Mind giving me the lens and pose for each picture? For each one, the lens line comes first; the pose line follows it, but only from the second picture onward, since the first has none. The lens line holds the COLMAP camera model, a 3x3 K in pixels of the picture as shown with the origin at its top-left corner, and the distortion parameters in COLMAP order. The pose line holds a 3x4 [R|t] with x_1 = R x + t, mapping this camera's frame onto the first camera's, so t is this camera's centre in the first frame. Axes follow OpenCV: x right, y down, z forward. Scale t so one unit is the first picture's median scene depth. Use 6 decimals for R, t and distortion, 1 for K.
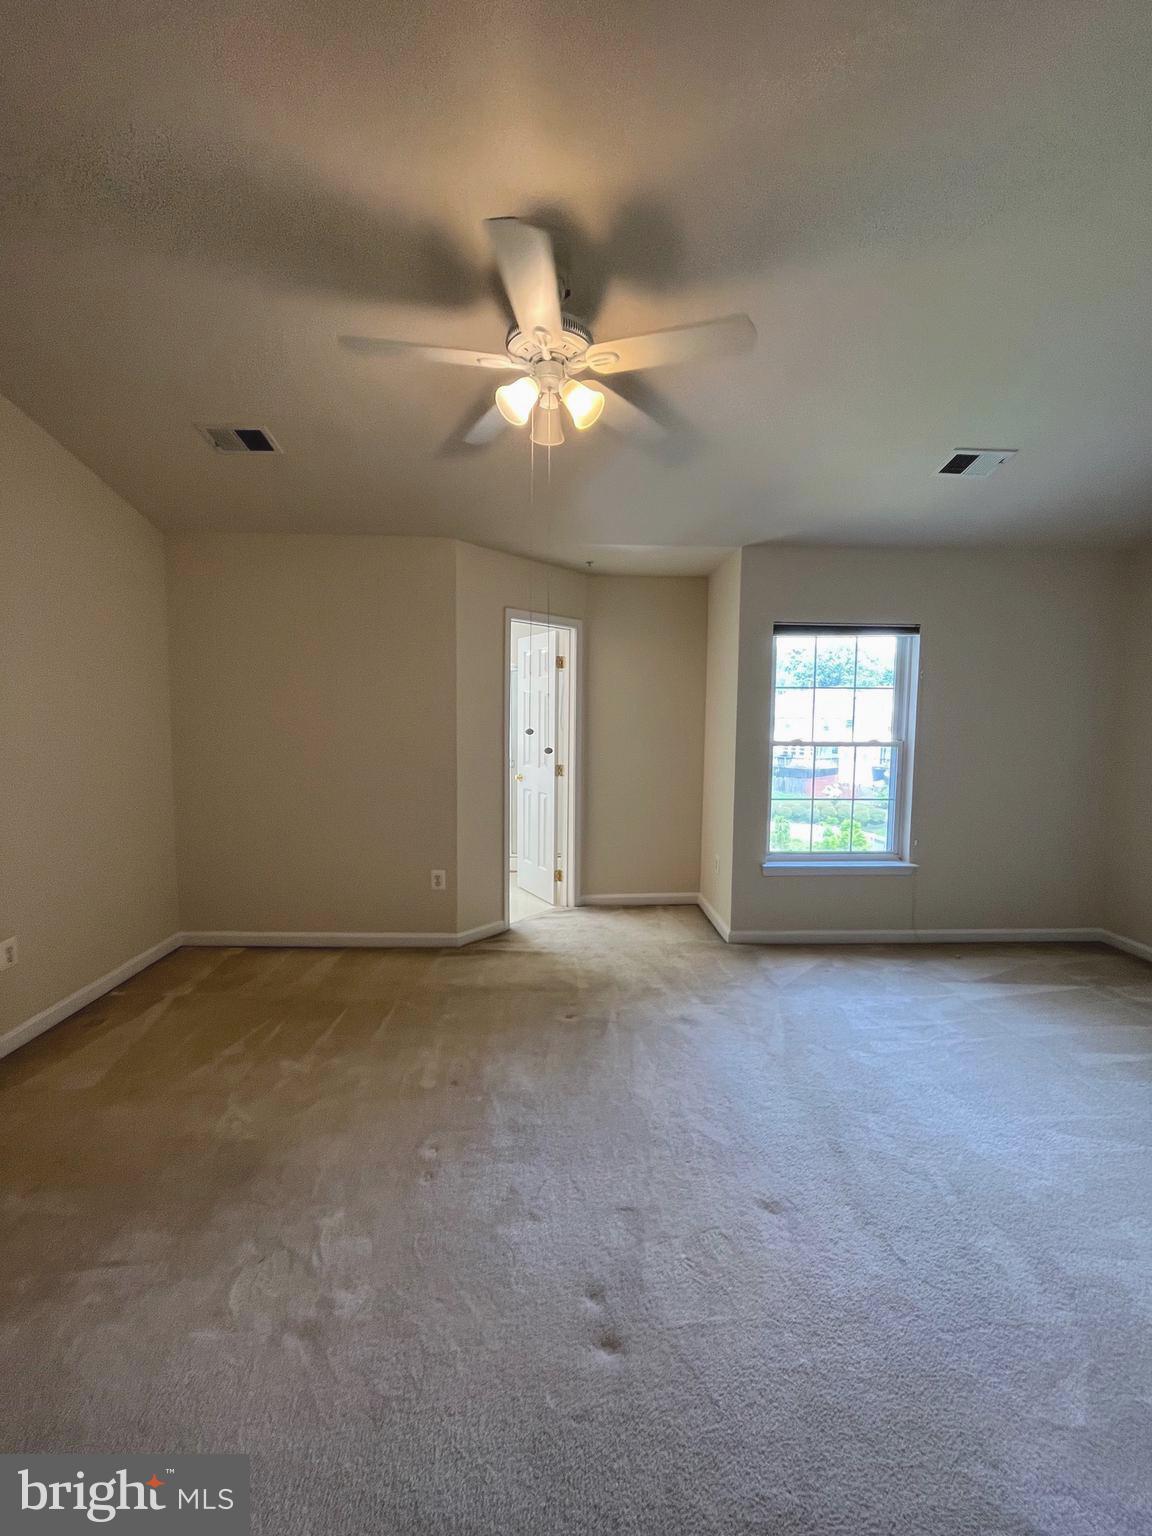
lens RADIAL K [[623.4, 0, 576.0], [0, 623.4, 768.0], [0, 0, 1]] dist [-0.001581, -0.000088]
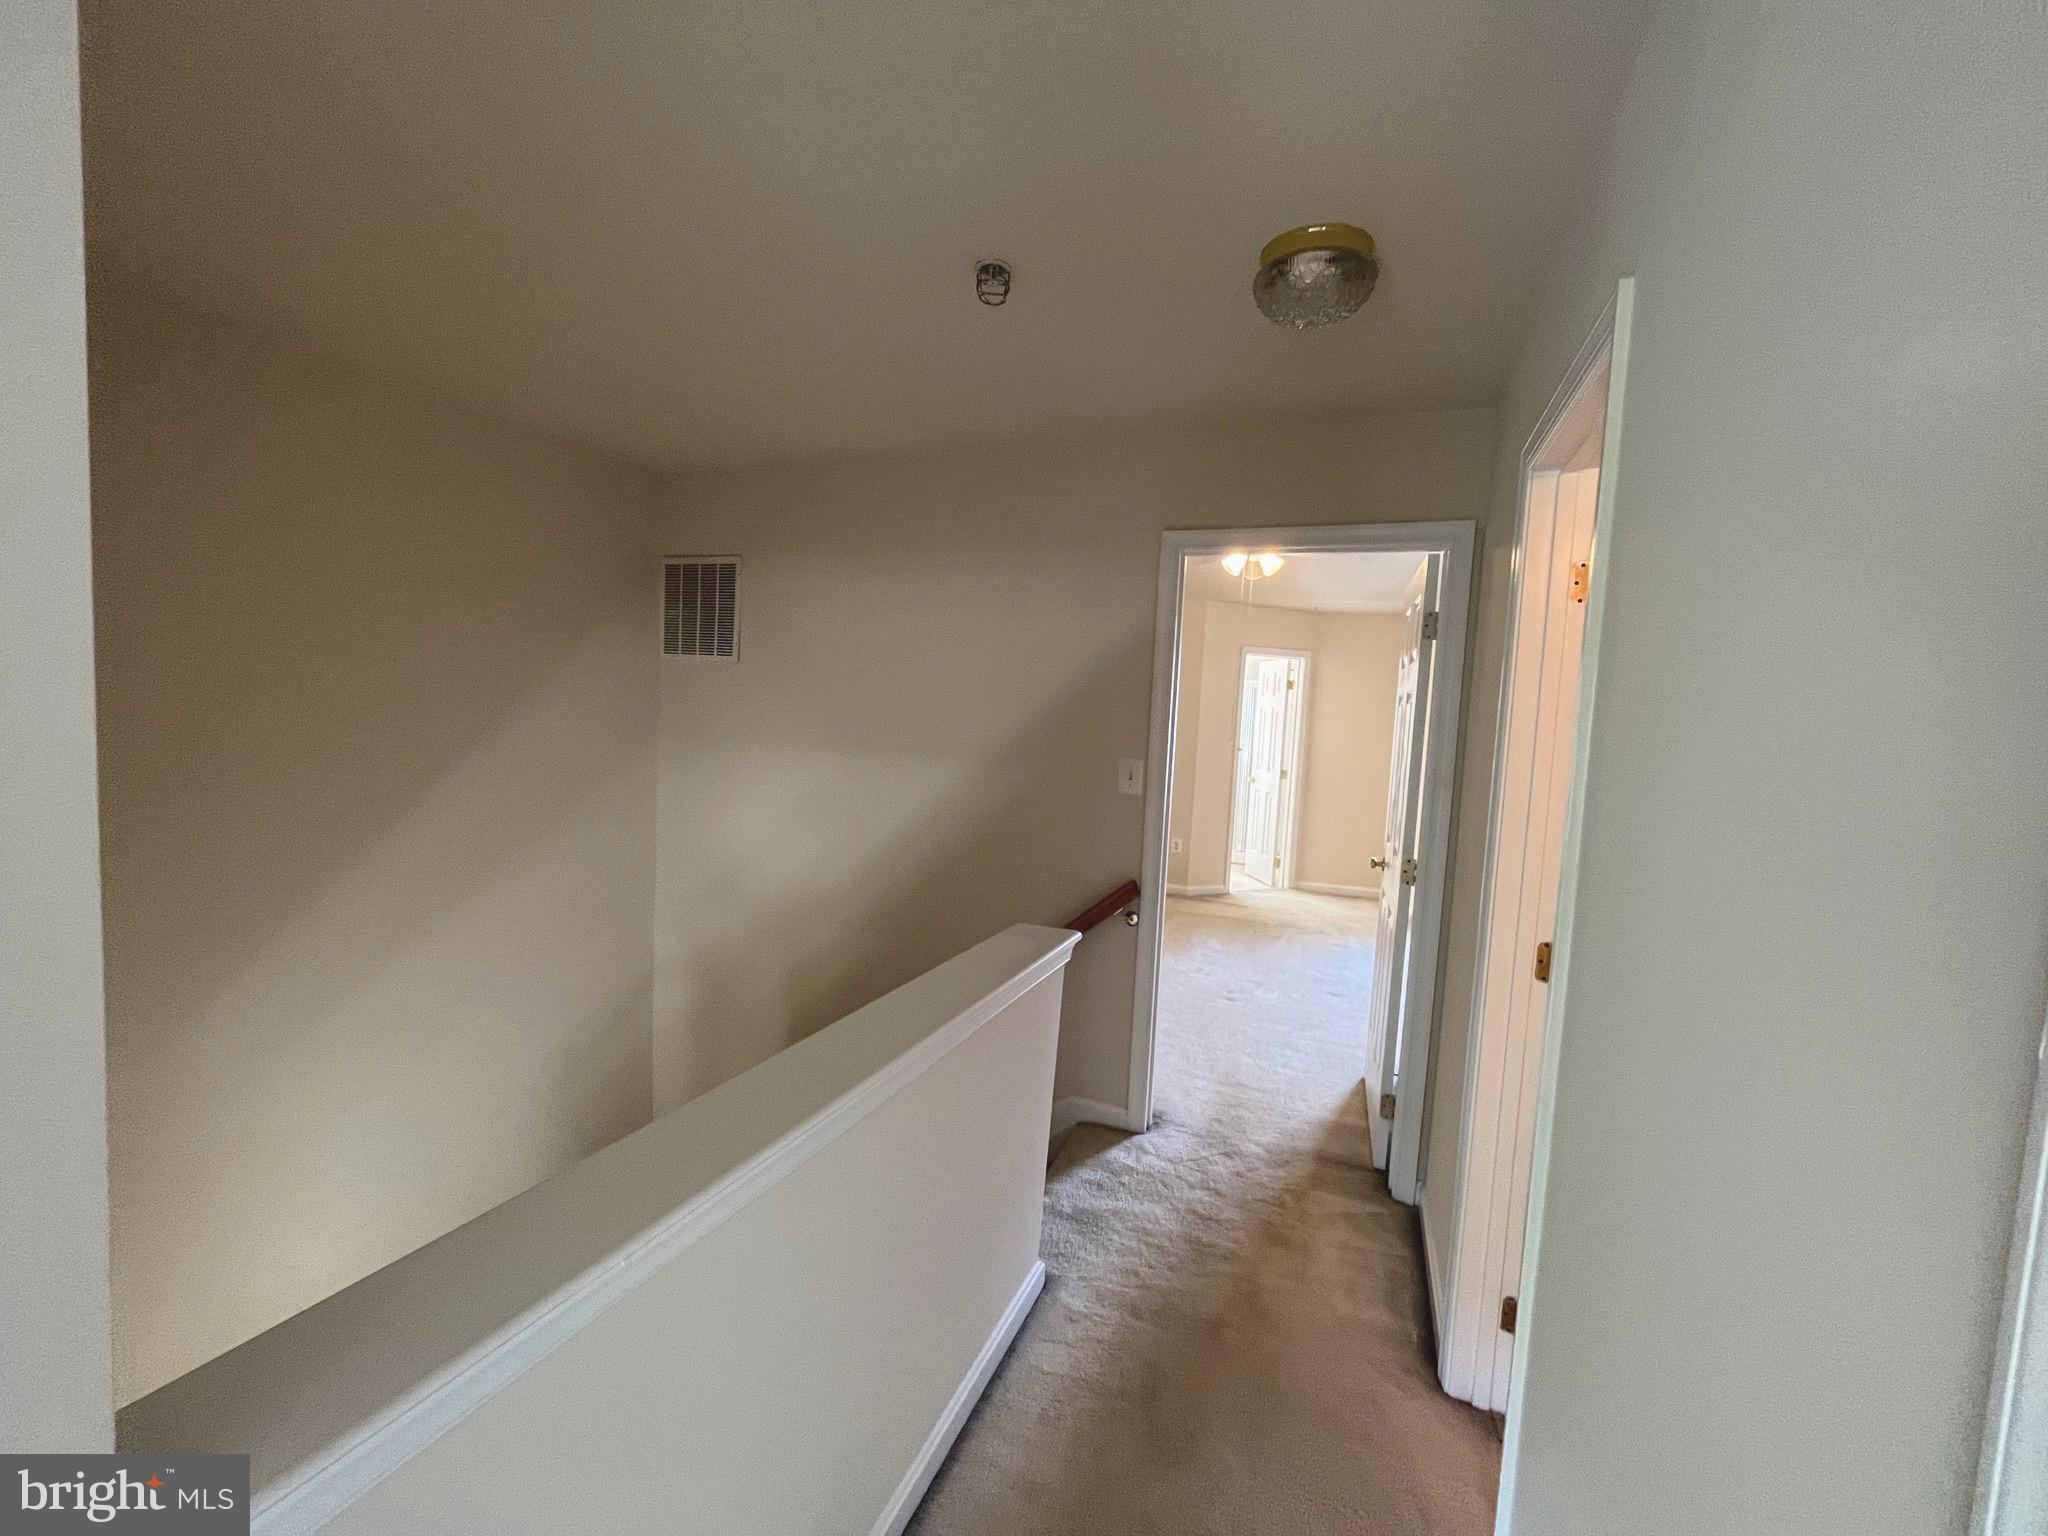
lens RADIAL K [[824.0, 0, 1024.0], [0, 824.0, 768.0], [0, 0, 1]] dist [-0.001719, -0.000432]
pose [[0.908852, 0.066038, -0.411858, 0.209890], [-0.078141, 0.996863, -0.012597, 0.062481], [0.409734, 0.043632, 0.911161, -0.795015]]
